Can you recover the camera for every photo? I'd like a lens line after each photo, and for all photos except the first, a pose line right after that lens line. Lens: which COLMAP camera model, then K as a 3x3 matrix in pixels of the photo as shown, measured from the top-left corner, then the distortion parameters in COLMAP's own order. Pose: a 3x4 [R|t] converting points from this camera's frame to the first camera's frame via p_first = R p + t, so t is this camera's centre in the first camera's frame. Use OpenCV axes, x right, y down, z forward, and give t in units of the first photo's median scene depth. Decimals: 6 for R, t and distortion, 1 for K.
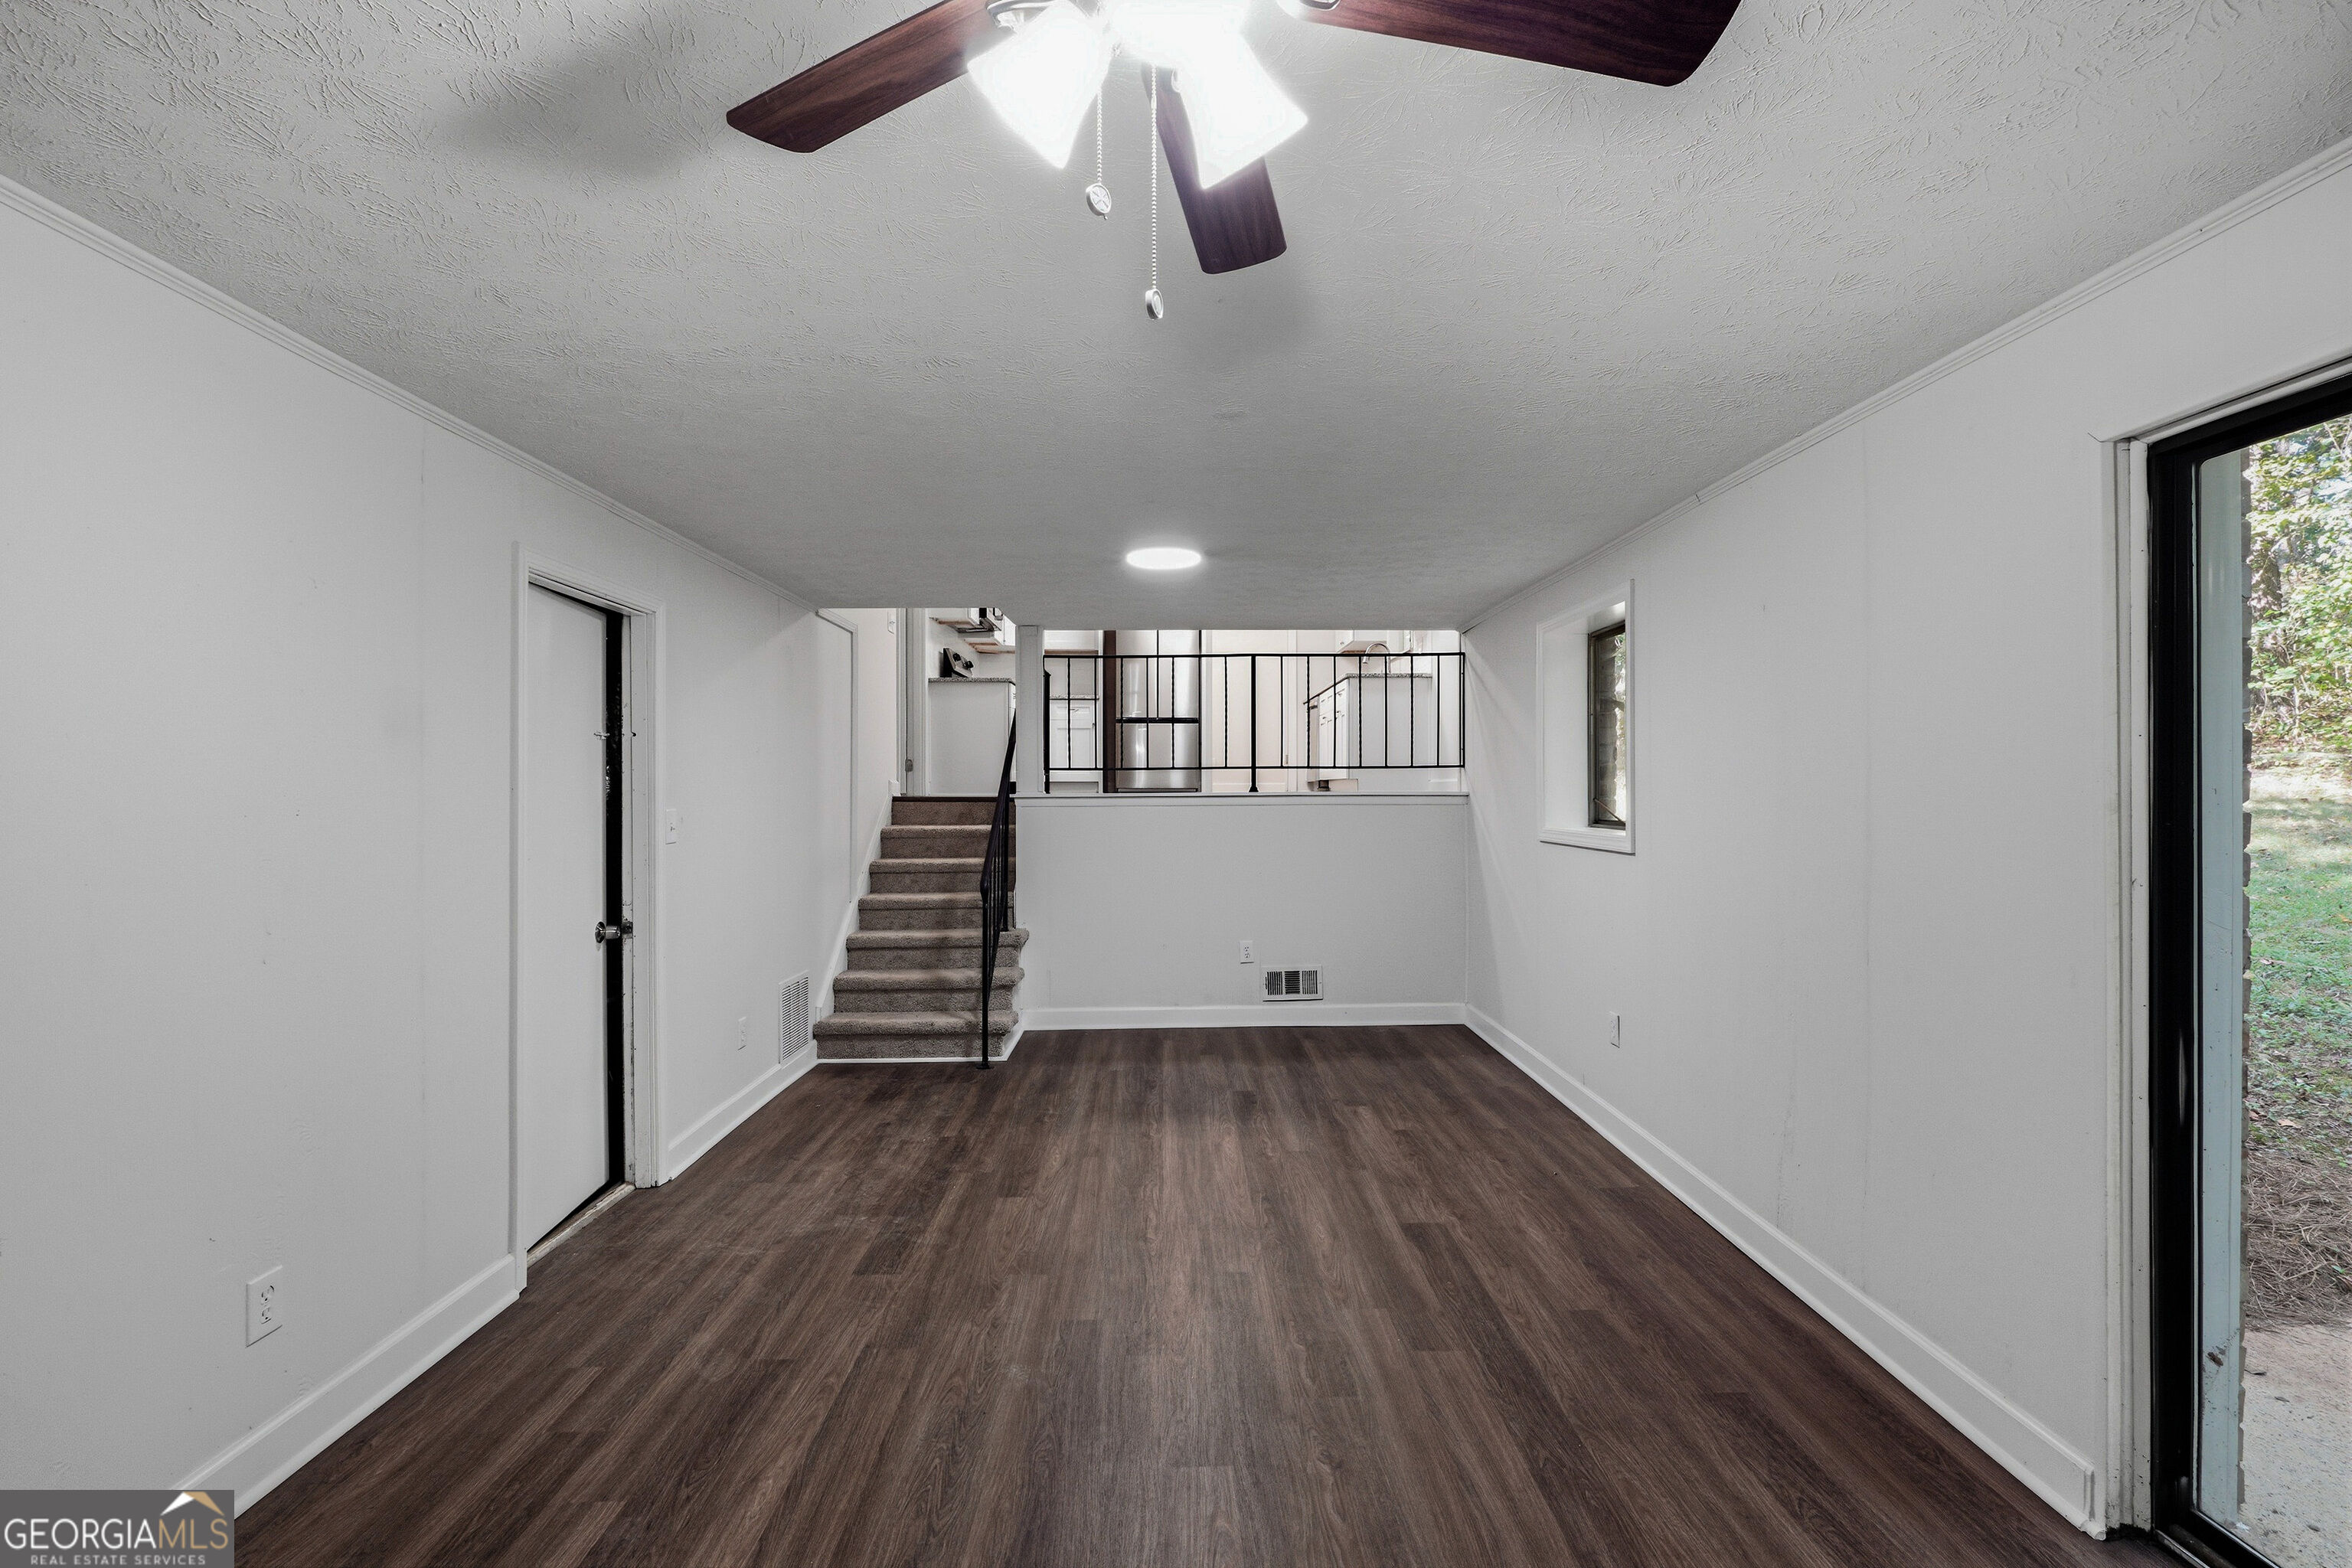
lens RADIAL K [[1093.5, 0, 1176.0], [0, 1093.5, 784.0], [0, 0, 1]] dist [-0.001791, -0.000516]
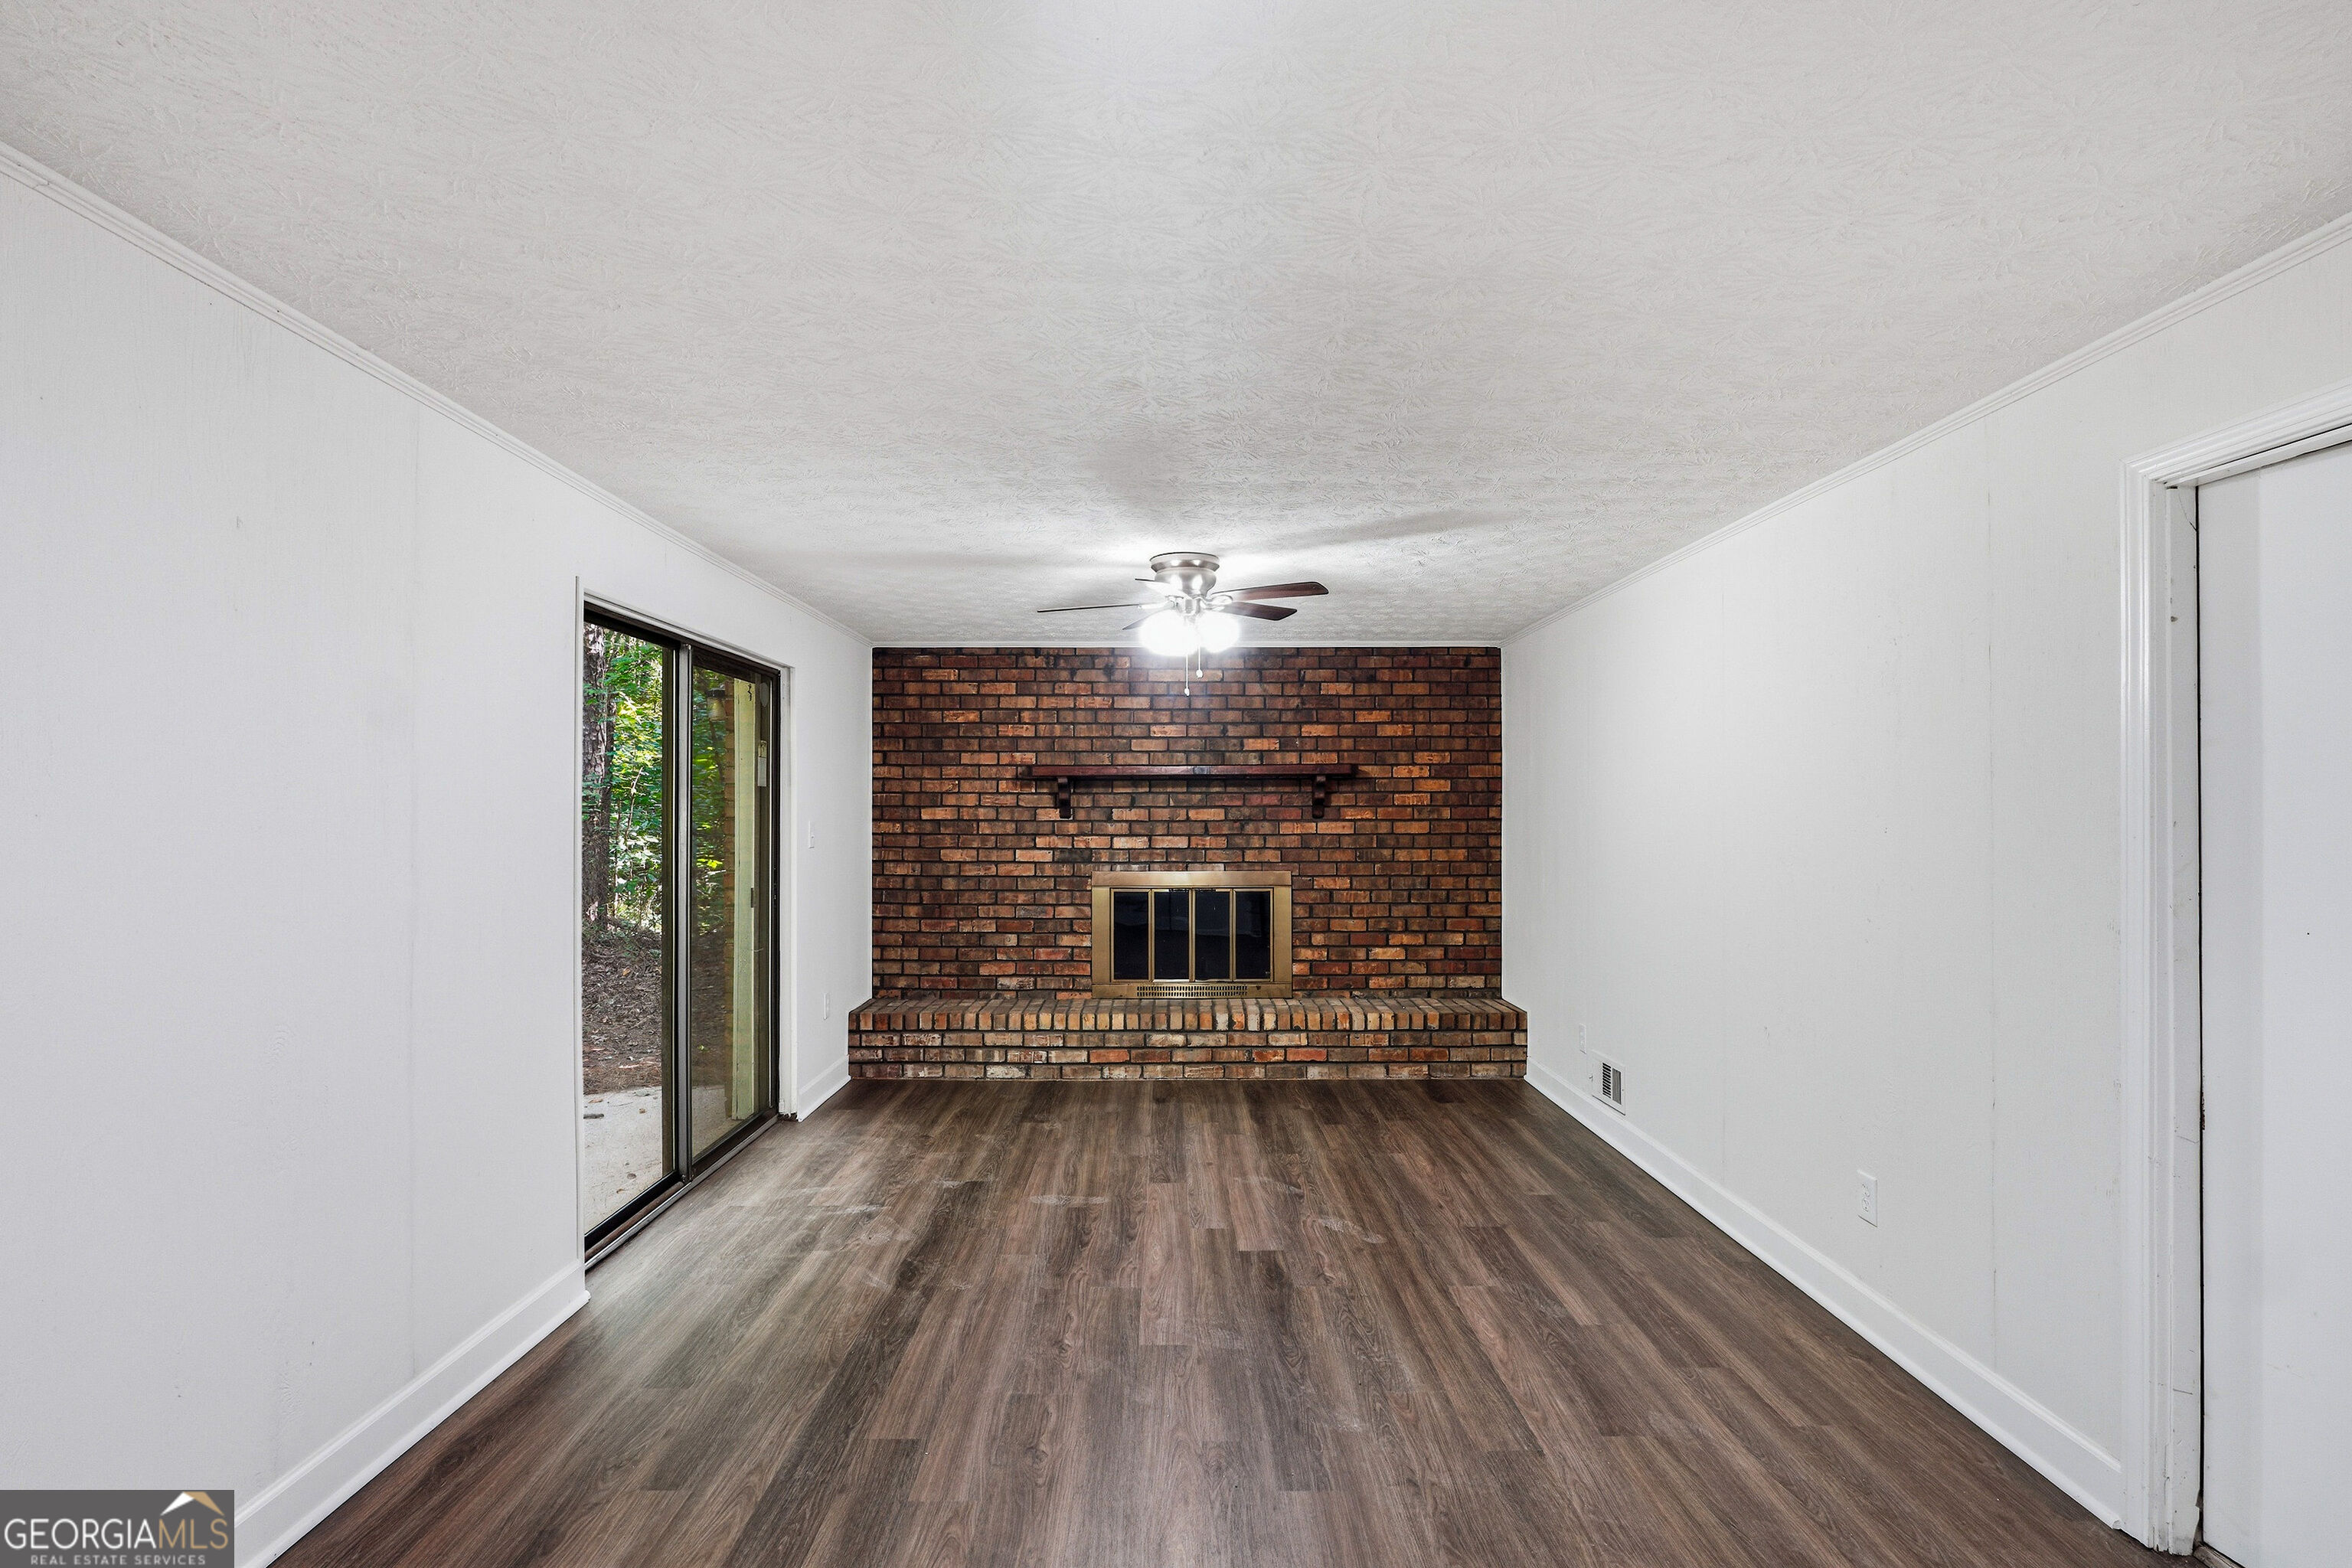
lens RADIAL K [[1145.1, 0, 1176.0], [0, 1145.1, 784.0], [0, 0, 1]] dist [-0.001985, -0.000225]
pose [[-0.999993, 0.002433, 0.002829, 0.003672], [0.002356, 0.999627, -0.027206, 0.007227], [-0.002894, -0.027199, -0.999626, 2.048269]]
